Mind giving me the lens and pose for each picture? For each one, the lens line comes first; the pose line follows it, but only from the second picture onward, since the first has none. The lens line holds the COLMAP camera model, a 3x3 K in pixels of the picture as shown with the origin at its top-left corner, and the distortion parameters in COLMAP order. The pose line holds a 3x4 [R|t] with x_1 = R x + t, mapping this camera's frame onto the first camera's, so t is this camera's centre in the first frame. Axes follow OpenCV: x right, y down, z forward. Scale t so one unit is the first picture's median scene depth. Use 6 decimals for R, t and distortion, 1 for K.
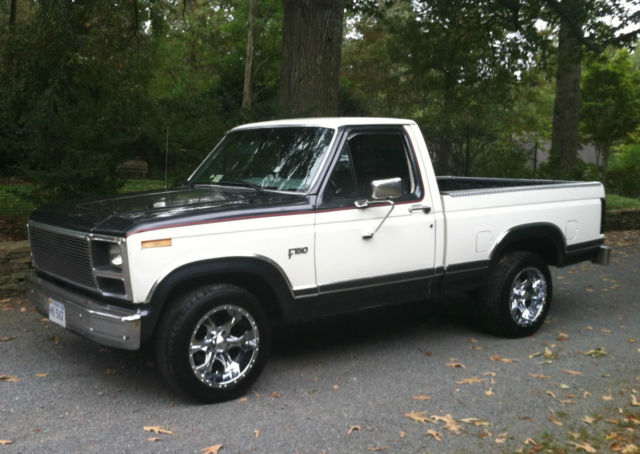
lens RADIAL K [[733.6, 0, 246.7], [0, 733.6, 219.3], [0, 0, 1]] dist [0.013974, -0.199328]
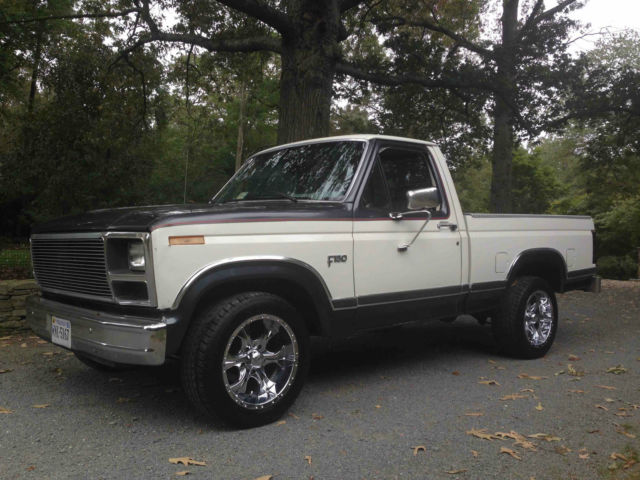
lens RADIAL K [[591.7, 0, 320.0], [0, 591.7, 240.0], [0, 0, 1]] dist [0.082616, -0.170970]
pose [[0.988835, 0.007717, 0.148812, -0.064050], [0.005428, 0.996130, -0.087724, 0.084987], [-0.148914, 0.087553, 0.984967, 0.254523]]
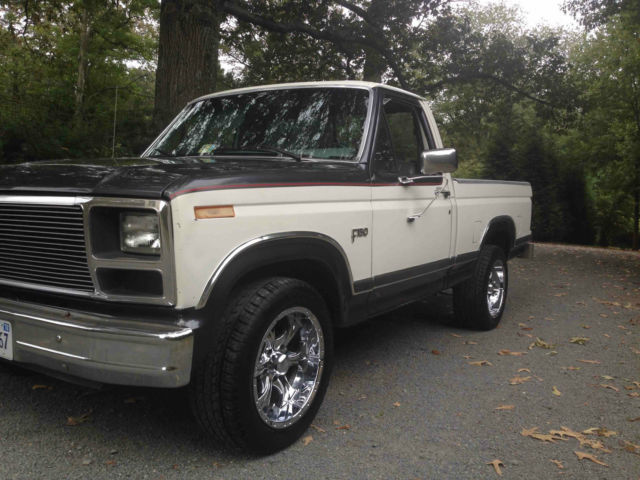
lens RADIAL K [[591.7, 0, 320.0], [0, 591.7, 240.0], [0, 0, 1]] dist [0.082616, -0.170970]
pose [[0.912751, -0.003191, 0.408503, -0.219319], [0.007833, 0.999922, -0.009692, 0.056054], [-0.408440, 0.012046, 0.912705, 0.449985]]
